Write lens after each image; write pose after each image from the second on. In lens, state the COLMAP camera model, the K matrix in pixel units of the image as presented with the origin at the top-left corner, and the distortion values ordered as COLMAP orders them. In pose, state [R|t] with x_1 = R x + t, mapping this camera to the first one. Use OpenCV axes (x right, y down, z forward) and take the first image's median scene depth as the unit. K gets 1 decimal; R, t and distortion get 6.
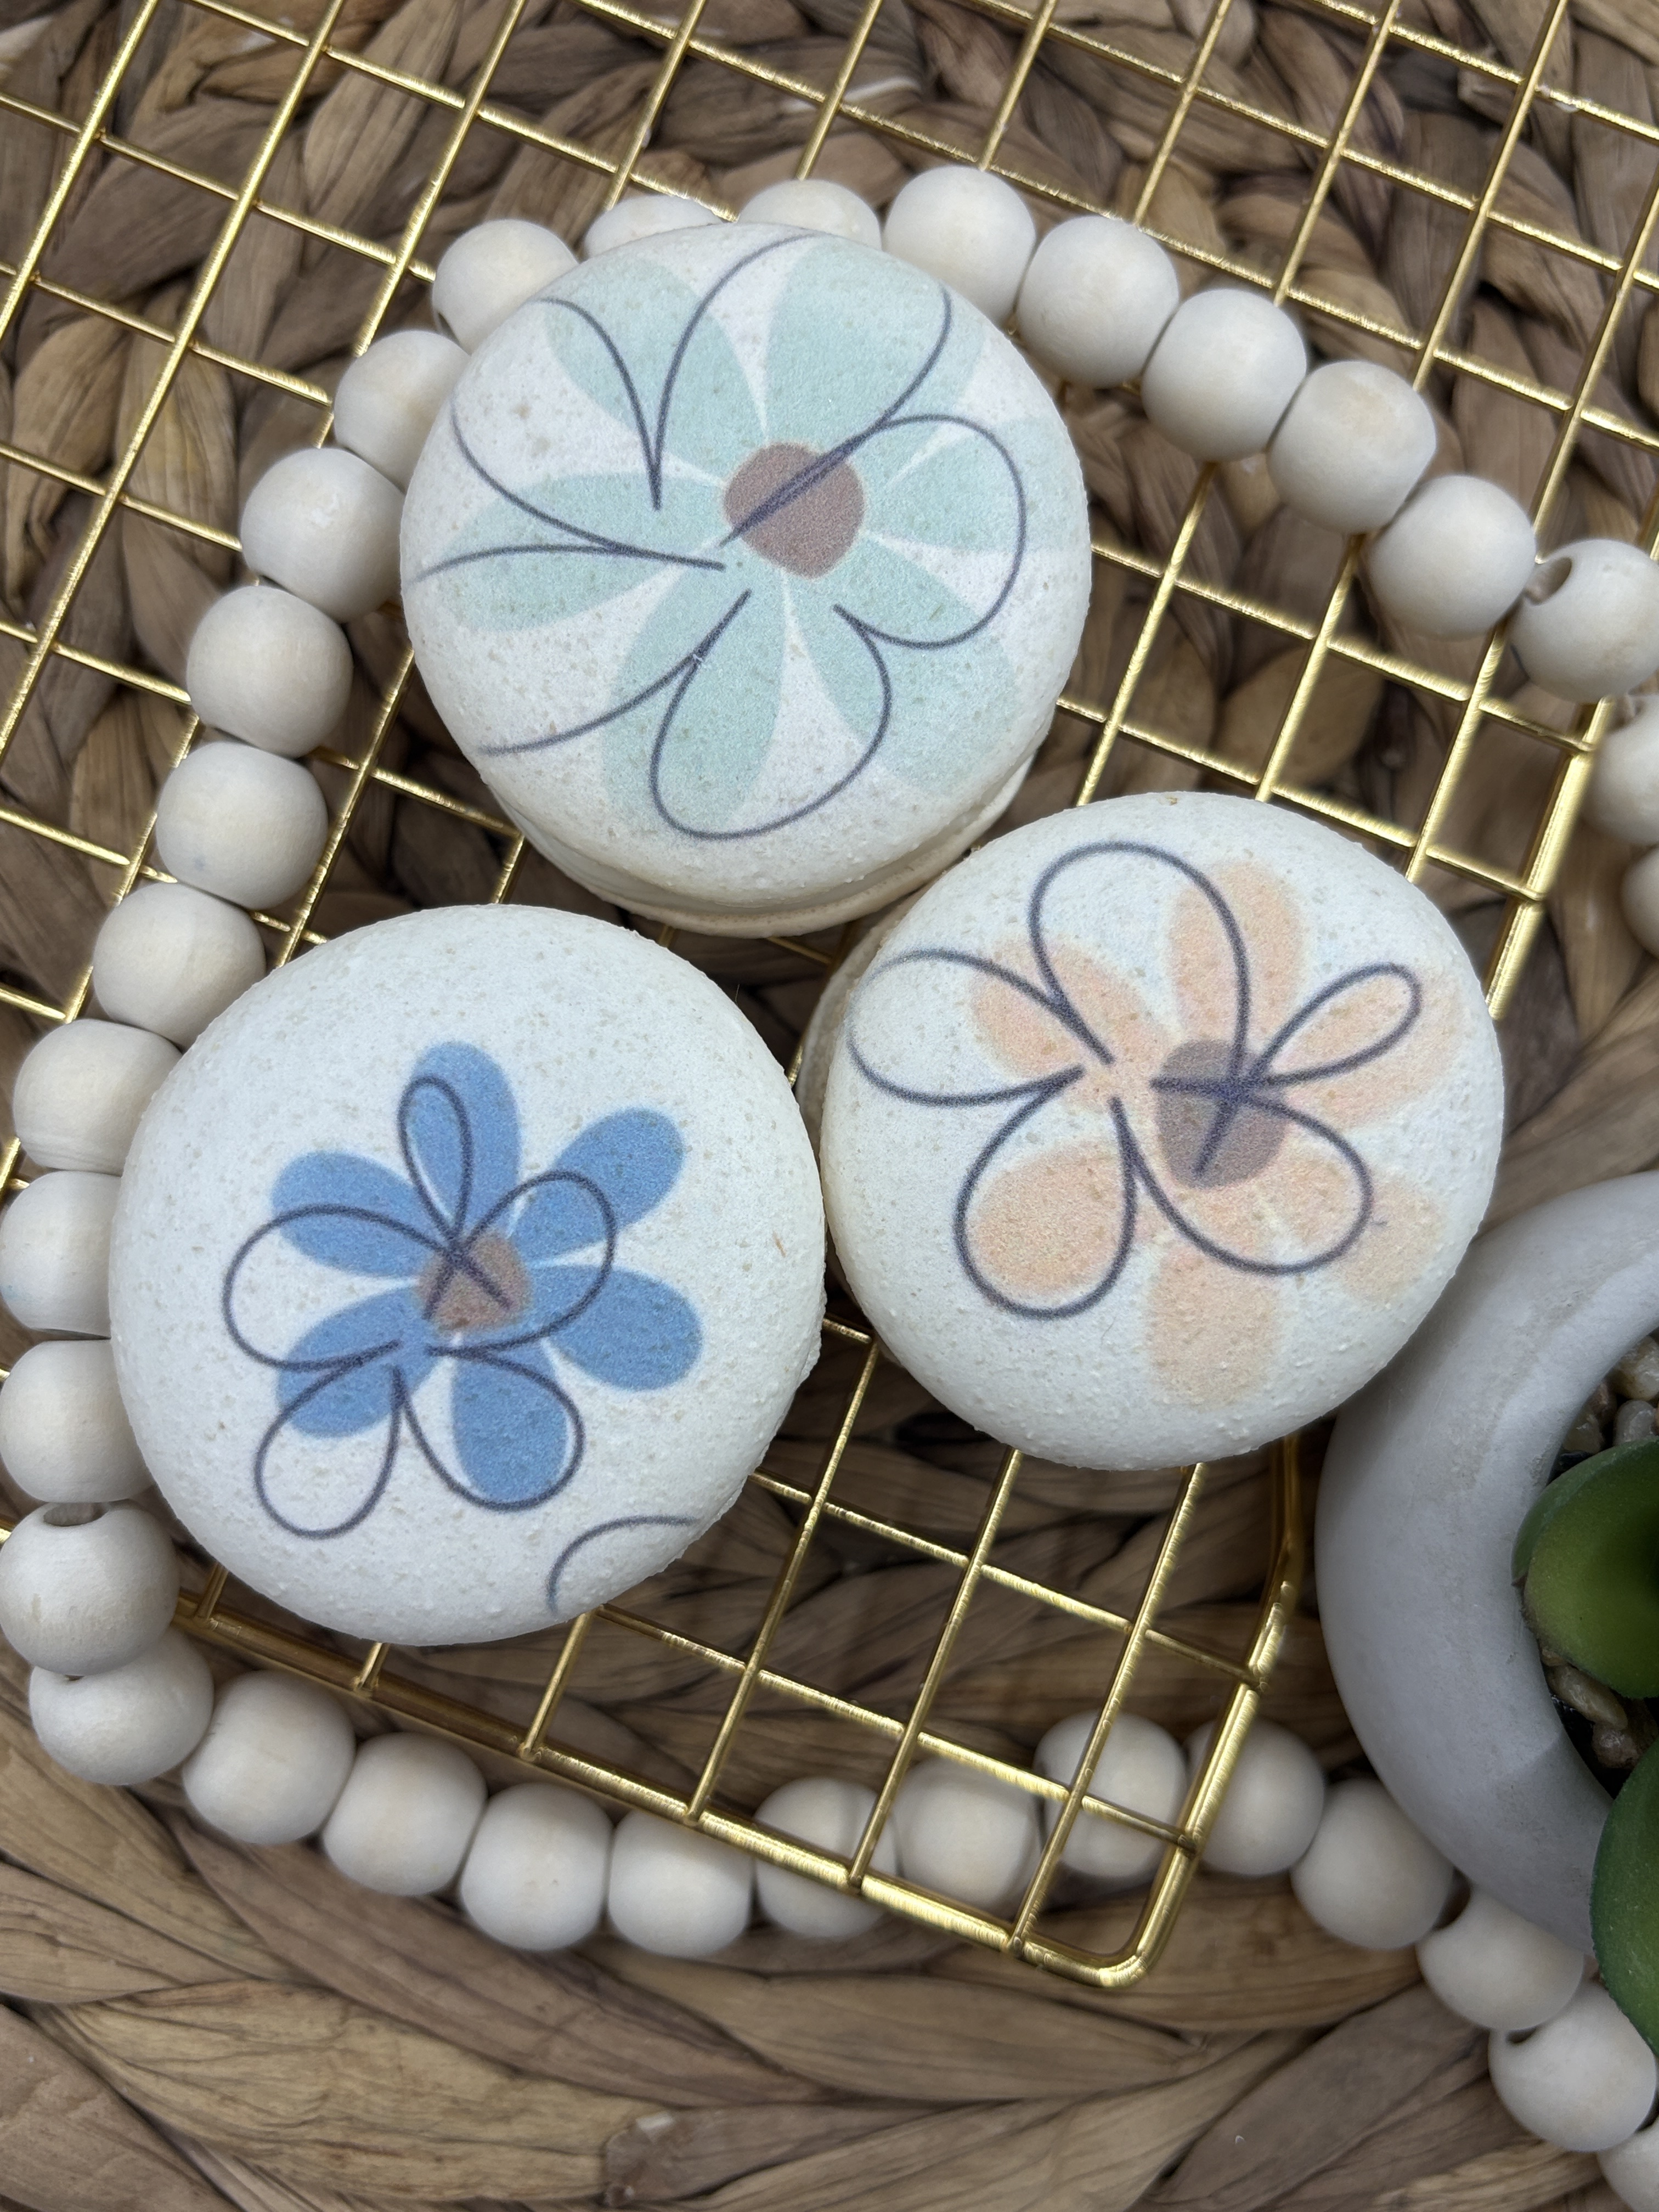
lens RADIAL K [[1939.2, 0, 829.5], [0, 1939.2, 1106.0], [0, 0, 1]] dist [-0.044460, -0.009538]
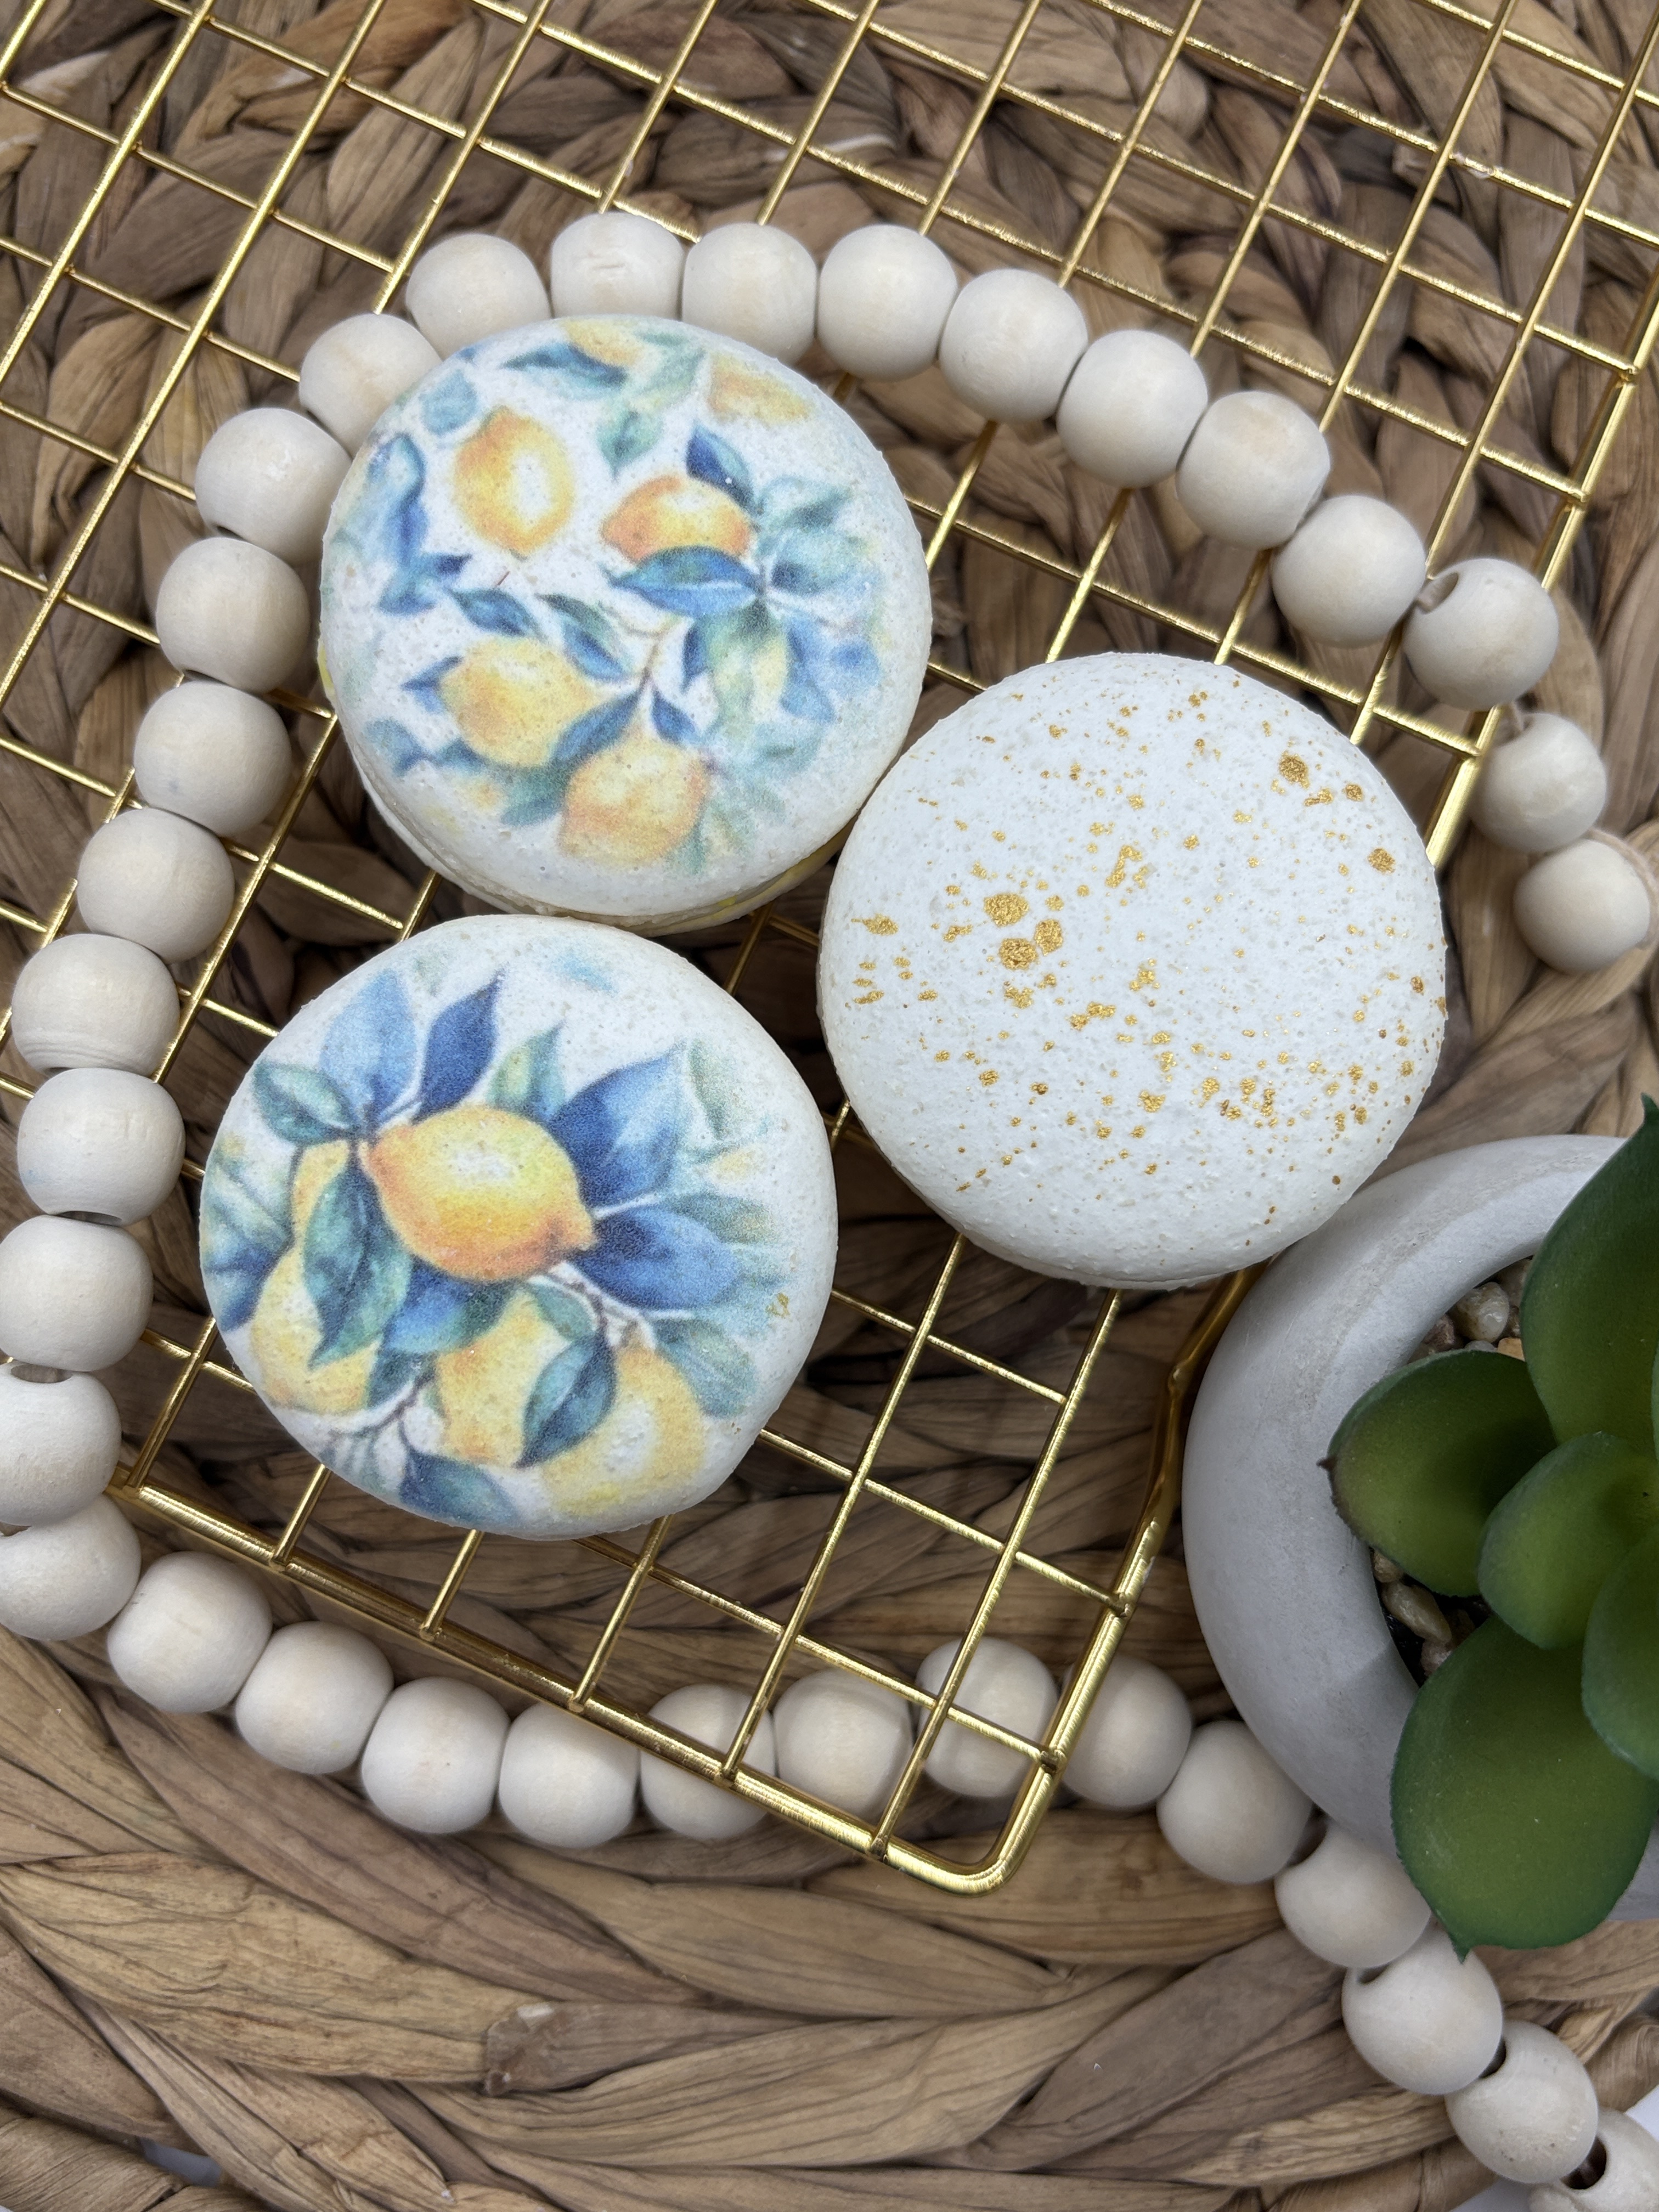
lens RADIAL K [[1921.4, 0, 829.5], [0, 1921.4, 1106.0], [0, 0, 1]] dist [-0.063756, 0.017395]
pose [[0.998639, 0.046983, -0.022665, 0.068872], [-0.048114, 0.997474, -0.052256, 0.082640], [0.020153, 0.053275, 0.998377, -0.055668]]
